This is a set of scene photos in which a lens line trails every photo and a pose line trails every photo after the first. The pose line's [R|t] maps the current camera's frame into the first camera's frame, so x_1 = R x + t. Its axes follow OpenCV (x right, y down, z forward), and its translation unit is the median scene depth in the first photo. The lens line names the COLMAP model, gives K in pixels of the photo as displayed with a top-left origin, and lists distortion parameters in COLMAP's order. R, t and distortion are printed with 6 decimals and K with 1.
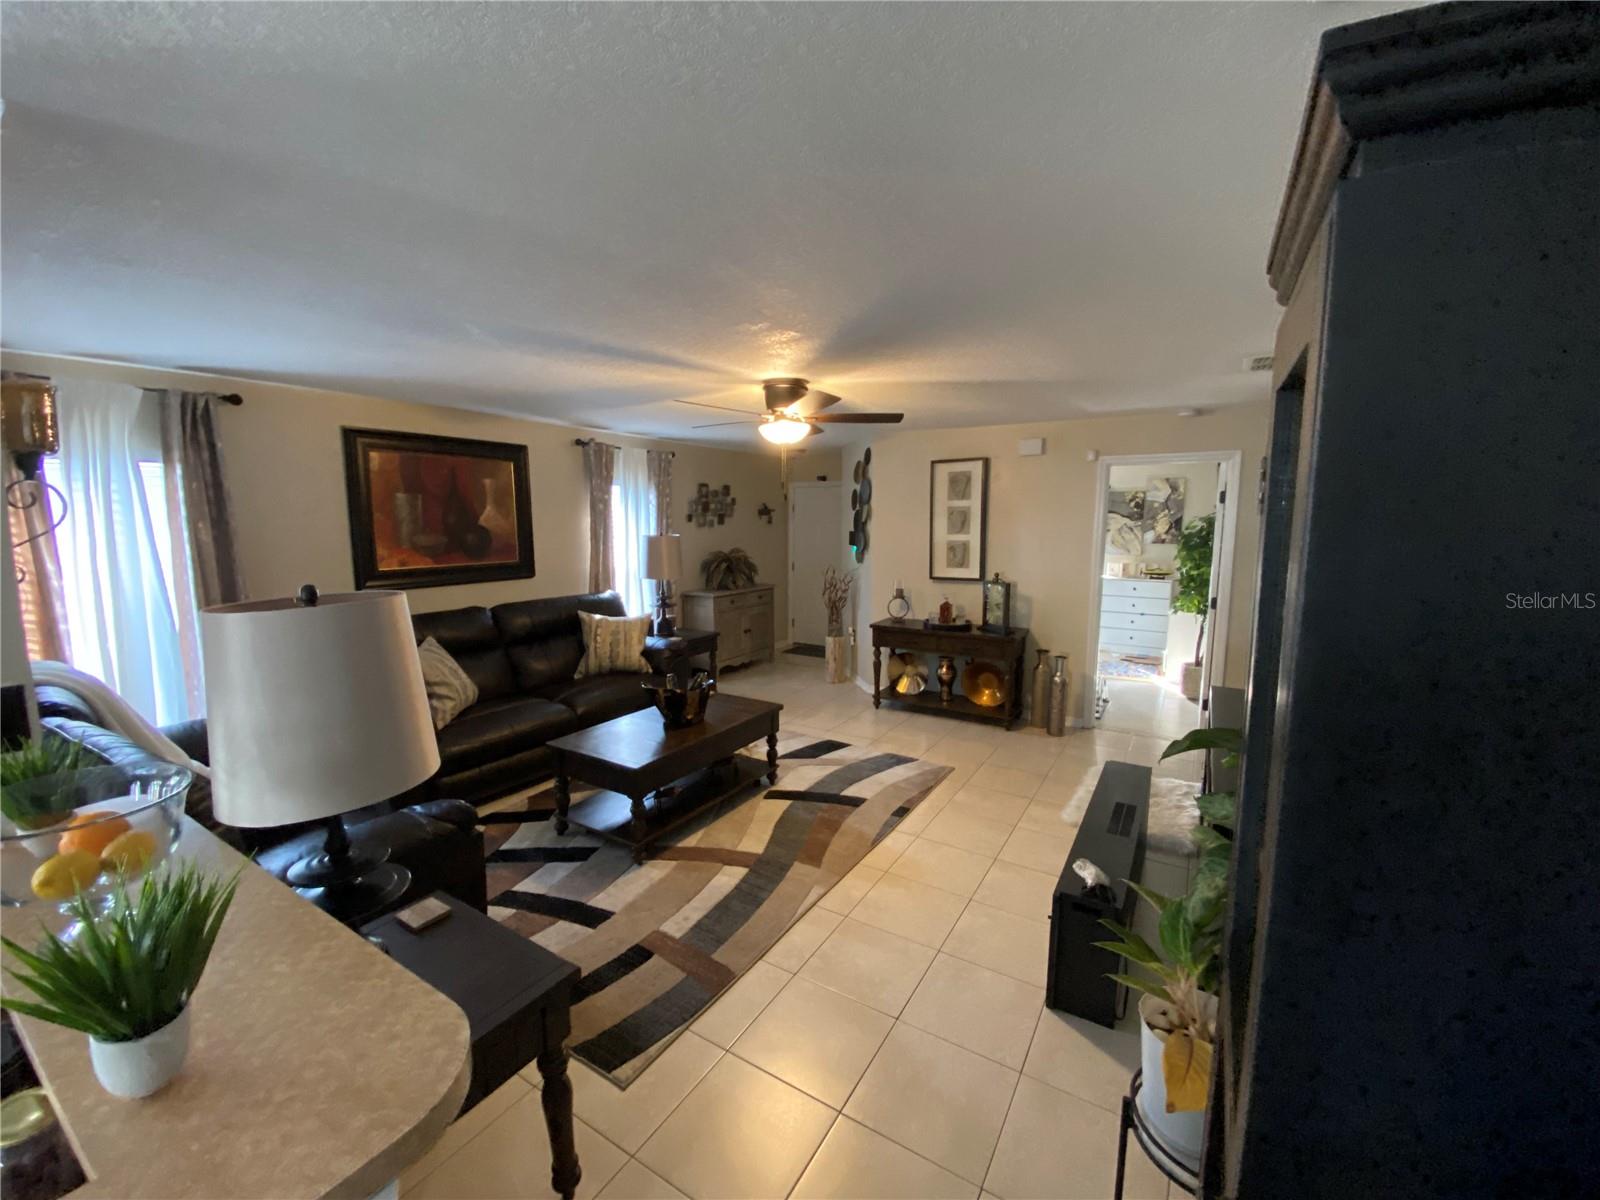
lens RADIAL K [[652.7, 0, 787.5], [0, 652.7, 598.5], [0, 0, 1]] dist [0.019222, -0.000246]
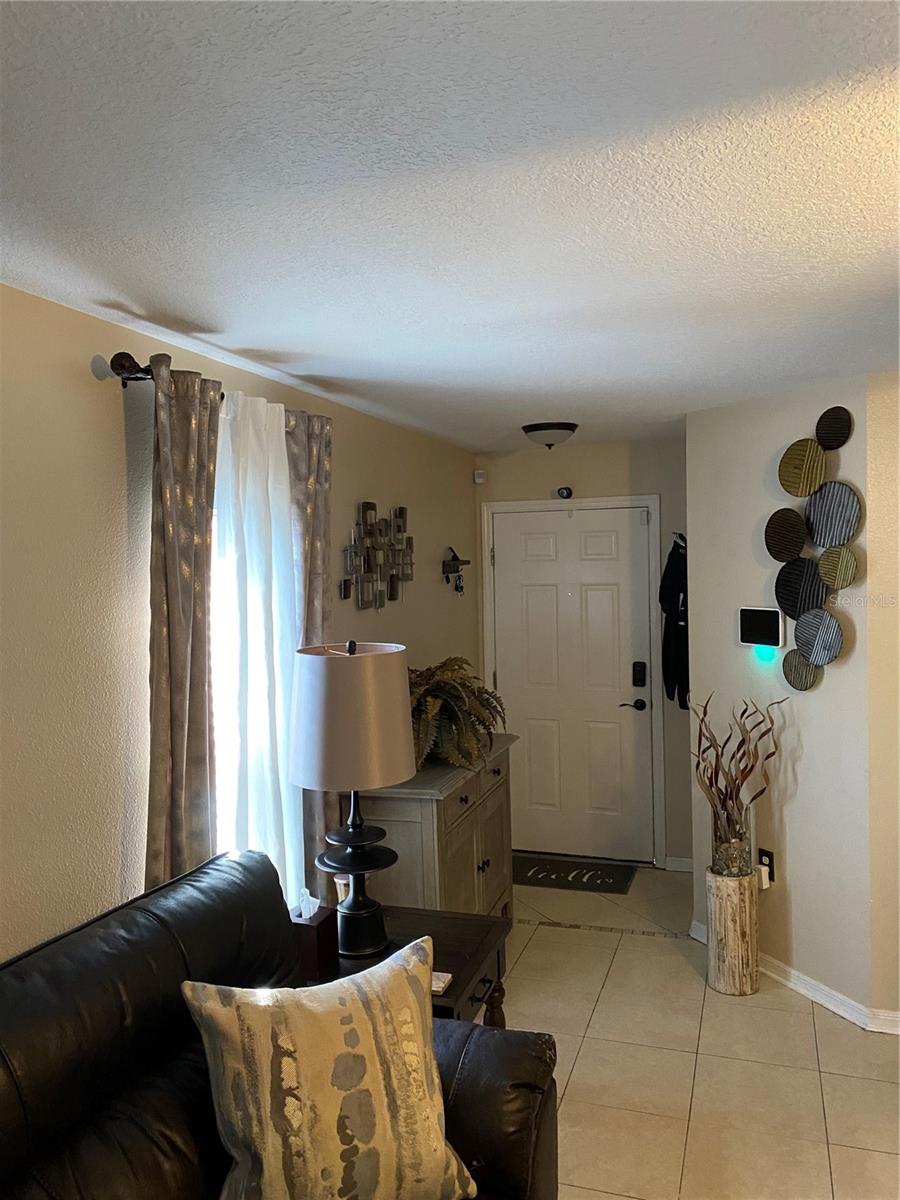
lens RADIAL K [[922.9, 0, 456.3], [0, 922.9, 605.7], [0, 0, 1]] dist [0.051862, -0.008624]
pose [[0.964509, -0.033223, 0.261952, -0.227347], [0.054665, 0.995684, -0.074996, -0.068996], [-0.258329, 0.086654, 0.962163, 0.458990]]
